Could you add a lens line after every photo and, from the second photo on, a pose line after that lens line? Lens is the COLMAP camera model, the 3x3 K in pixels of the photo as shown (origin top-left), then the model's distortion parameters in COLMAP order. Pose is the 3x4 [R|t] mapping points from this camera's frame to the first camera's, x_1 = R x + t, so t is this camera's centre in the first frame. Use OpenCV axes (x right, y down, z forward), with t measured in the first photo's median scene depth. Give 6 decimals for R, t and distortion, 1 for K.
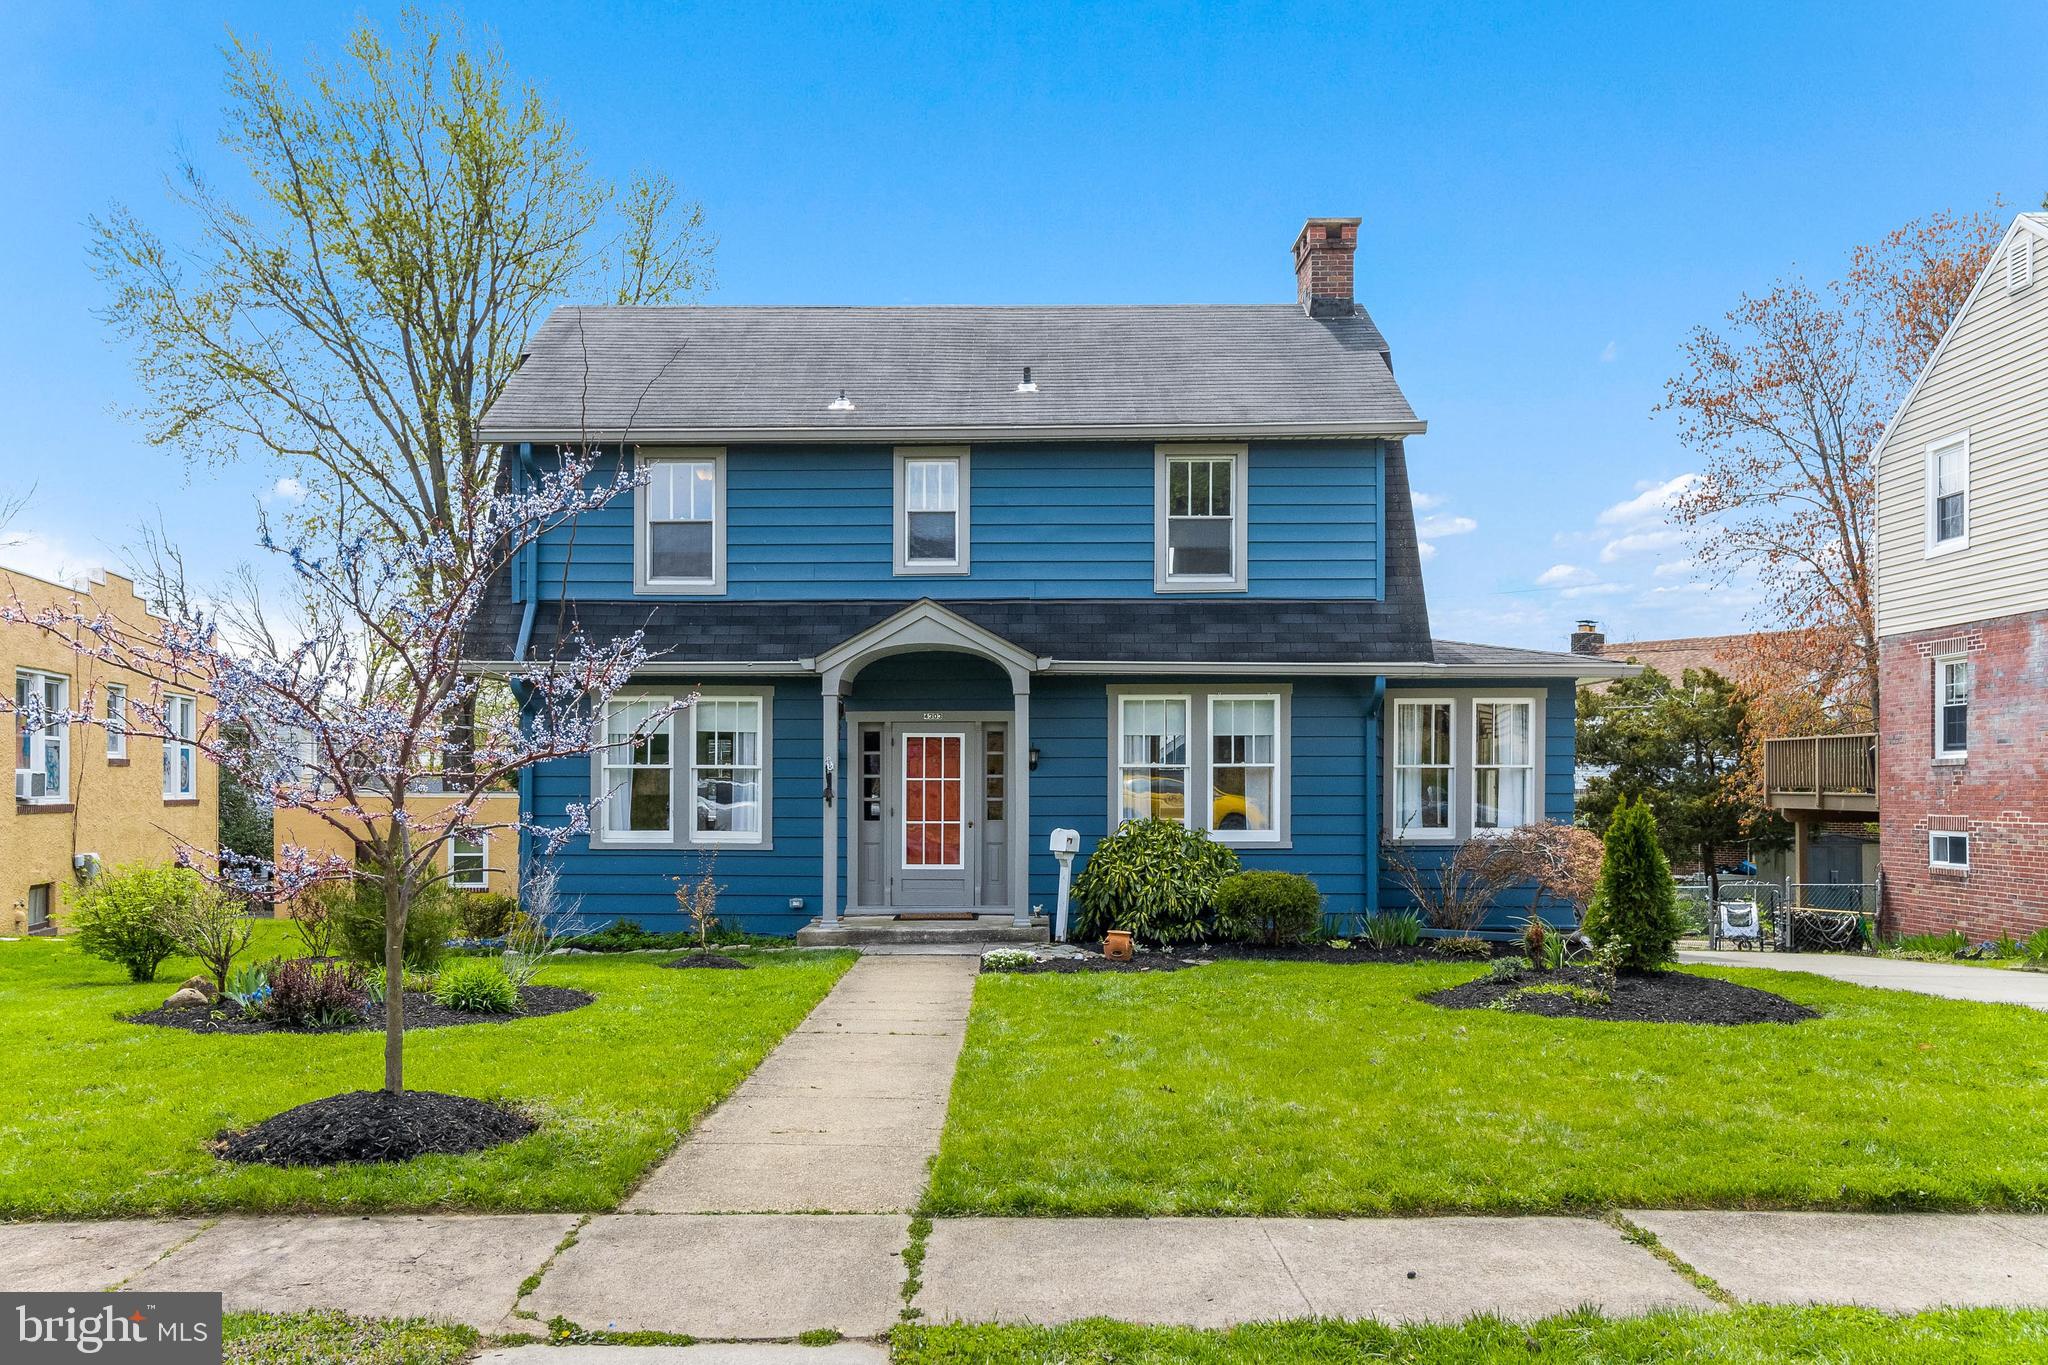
lens RADIAL K [[2262.8, 0, 1024.0], [0, 2262.8, 682.5], [0, 0, 1]] dist [0.006872, 0.016510]
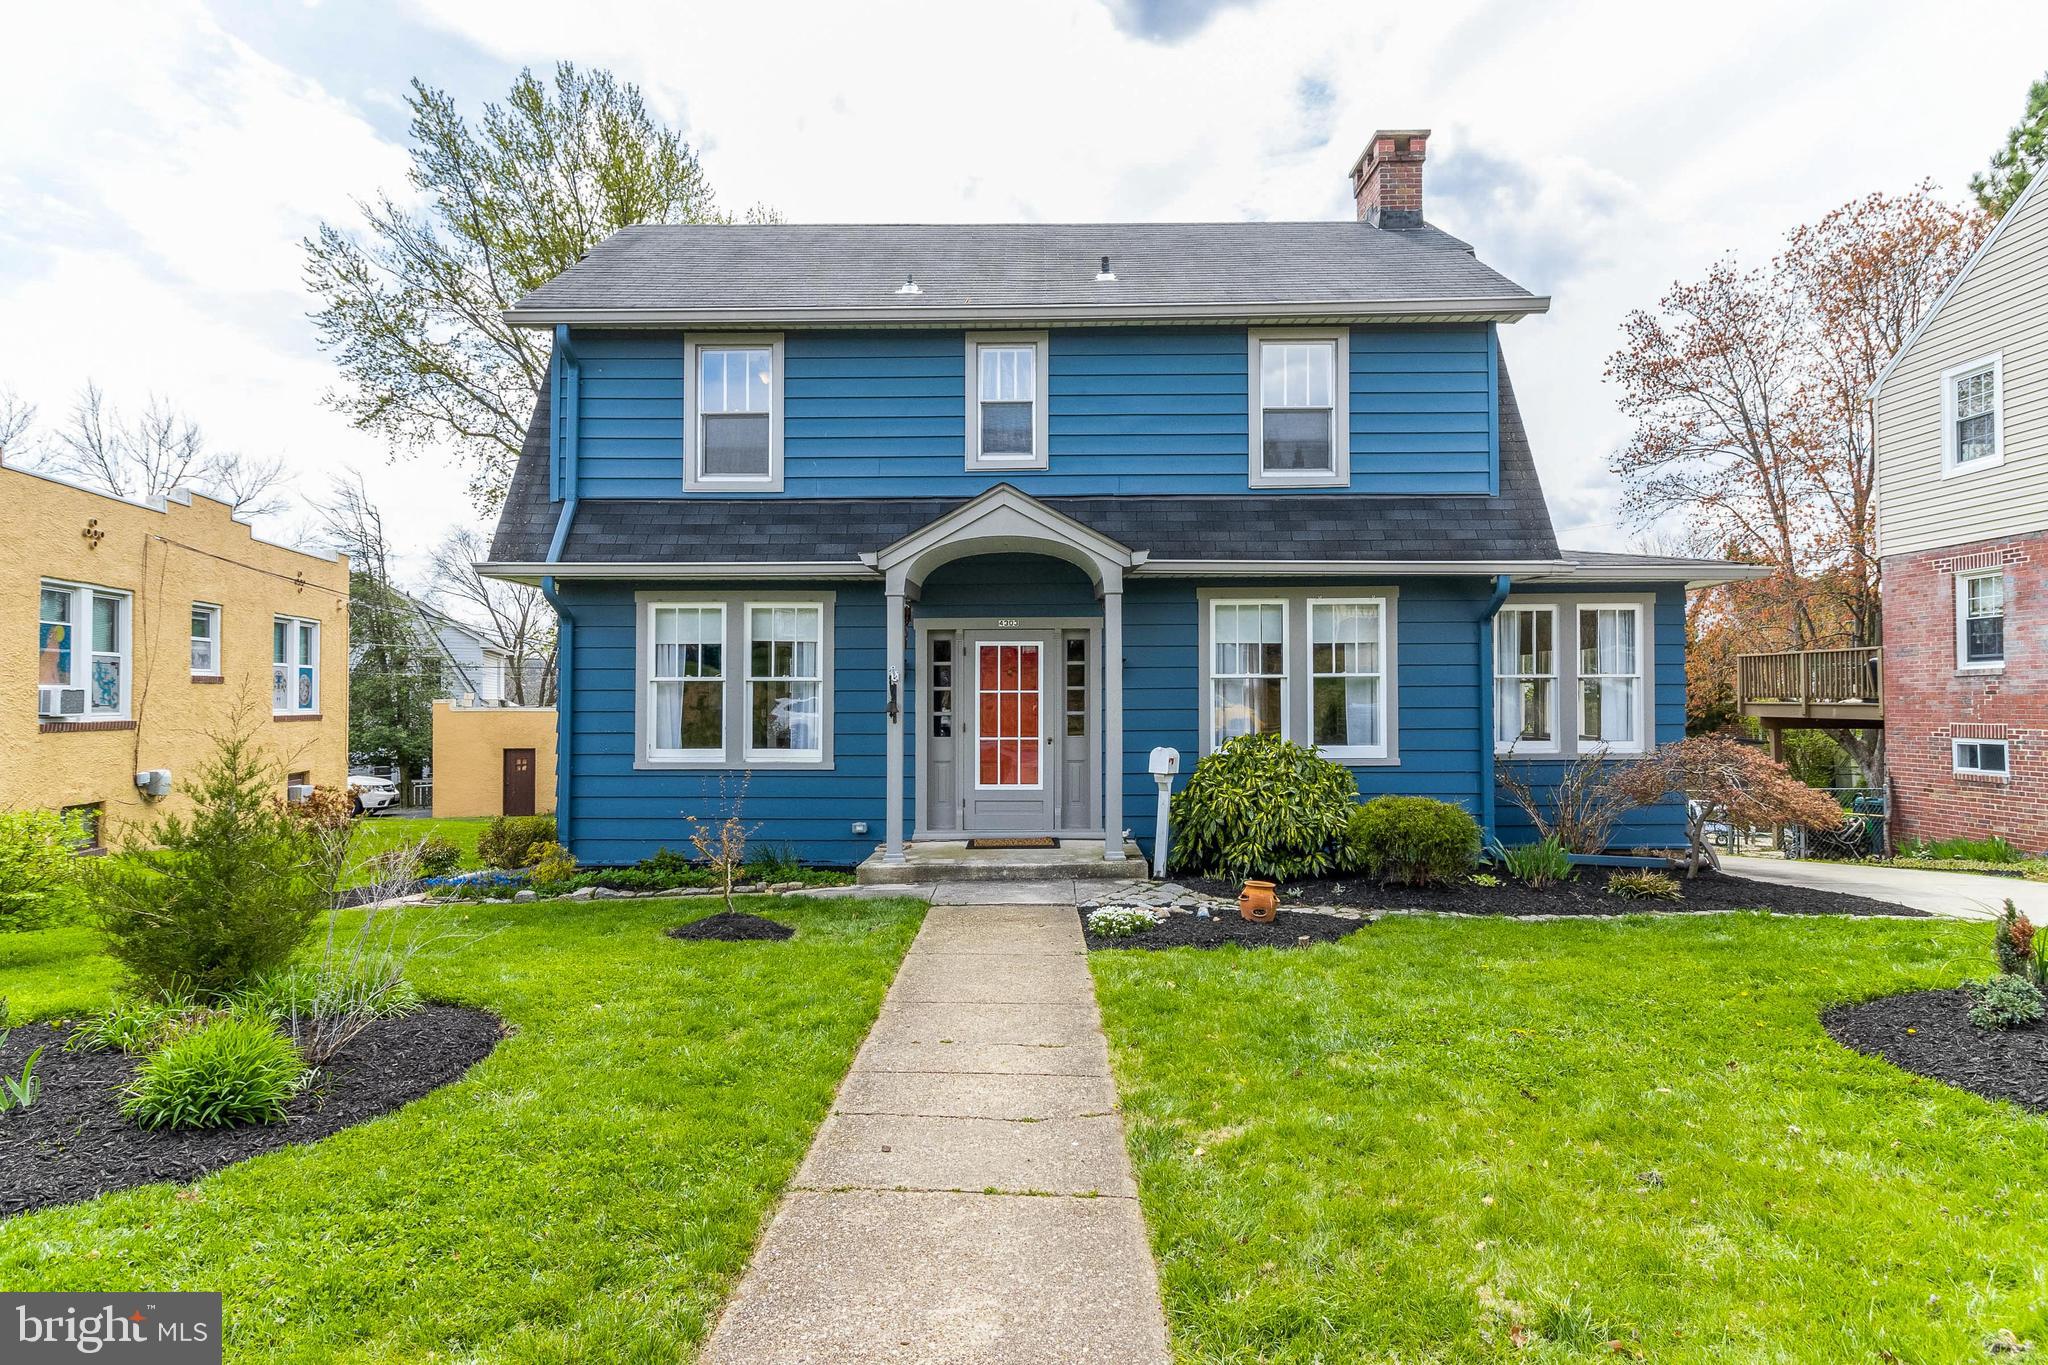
lens RADIAL K [[1115.2, 0, 1032.0], [0, 1115.2, 624.9], [0, 0, 1]] dist [-0.002499, -0.000274]
pose [[0.999869, -0.002951, 0.015892, -0.037904], [0.003317, 0.999730, -0.023009, 0.026111], [-0.015820, 0.023058, 0.999609, 0.546636]]
